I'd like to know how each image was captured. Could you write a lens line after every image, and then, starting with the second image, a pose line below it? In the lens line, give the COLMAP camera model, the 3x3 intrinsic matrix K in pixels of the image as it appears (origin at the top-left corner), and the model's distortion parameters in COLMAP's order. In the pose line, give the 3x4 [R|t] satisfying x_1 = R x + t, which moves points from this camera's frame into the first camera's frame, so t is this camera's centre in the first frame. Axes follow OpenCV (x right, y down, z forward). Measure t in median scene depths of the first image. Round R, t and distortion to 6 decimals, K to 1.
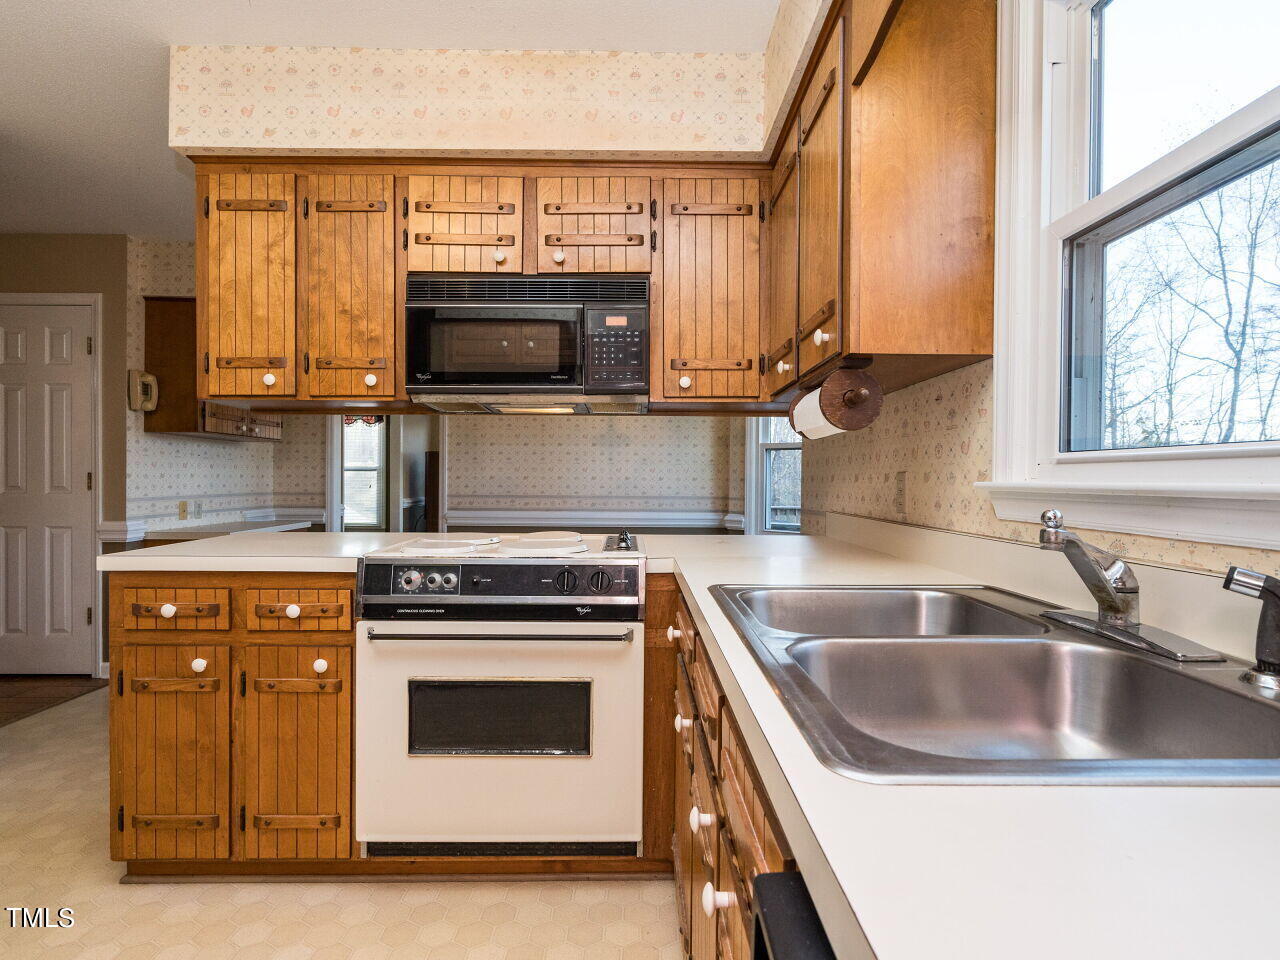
lens RADIAL K [[681.6, 0, 638.2], [0, 681.6, 481.9], [0, 0, 1]] dist [0.004784, 0.003590]
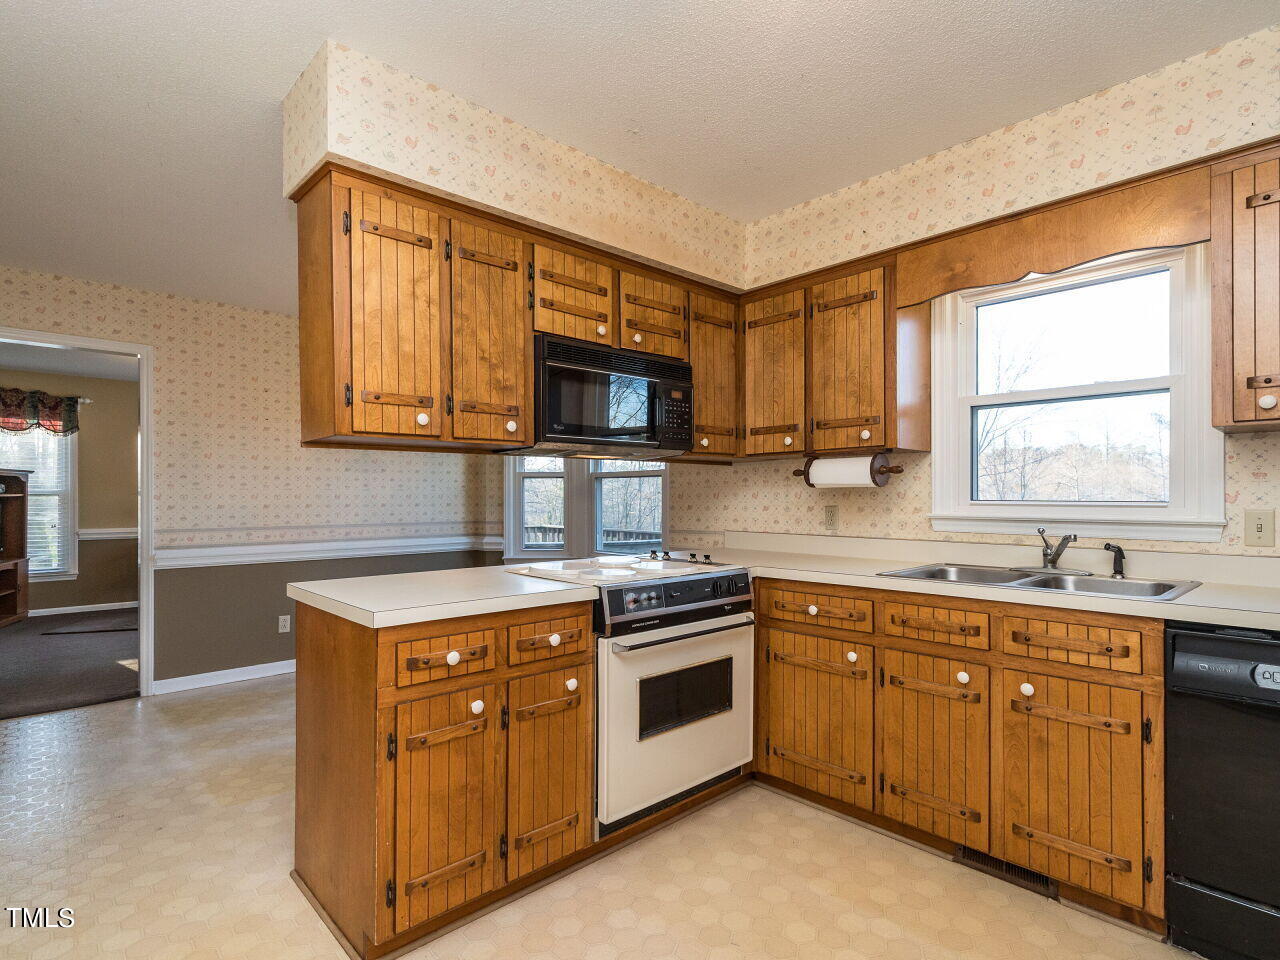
lens RADIAL K [[681.6, 0, 676.5], [0, 681.6, 491.2], [0, 0, 1]] dist [0.004784, 0.003590]
pose [[0.711019, -0.000704, 0.703172, -0.957498], [0.007089, 0.999956, -0.006168, -0.038196], [-0.703137, 0.009370, 0.710993, 0.052723]]
